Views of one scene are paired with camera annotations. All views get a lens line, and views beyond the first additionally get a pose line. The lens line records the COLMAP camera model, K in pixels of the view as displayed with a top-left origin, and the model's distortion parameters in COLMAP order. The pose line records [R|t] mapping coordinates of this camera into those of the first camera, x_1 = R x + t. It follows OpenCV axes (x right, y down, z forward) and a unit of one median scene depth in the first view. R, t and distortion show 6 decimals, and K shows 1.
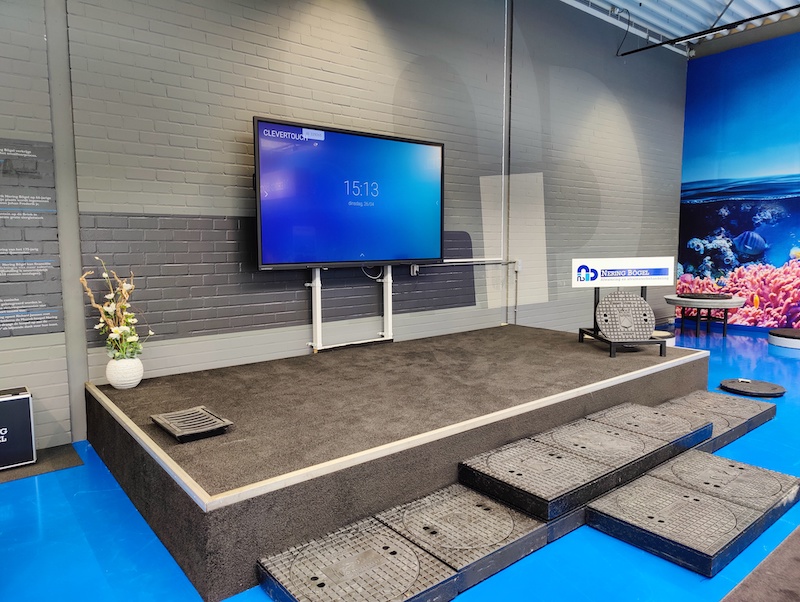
lens RADIAL K [[554.5, 0, 395.0], [0, 554.5, 296.3], [0, 0, 1]] dist [0.044793, -0.038687]
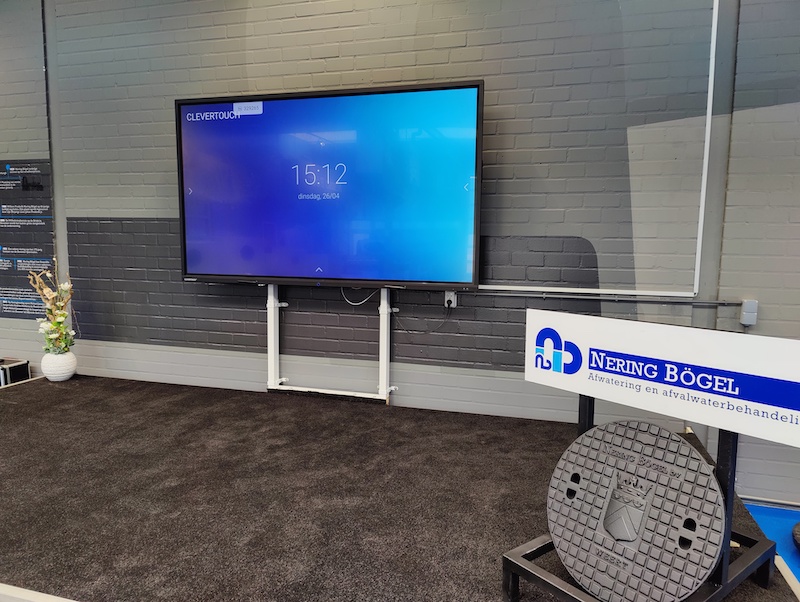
lens RADIAL K [[554.5, 0, 396.8], [0, 554.5, 301.9], [0, 0, 1]] dist [0.044793, -0.038687]
pose [[0.575971, 0.102836, -0.810976, 0.524471], [-0.096191, 0.993690, 0.057688, -0.077141], [0.811791, 0.044781, 0.582229, 0.620620]]
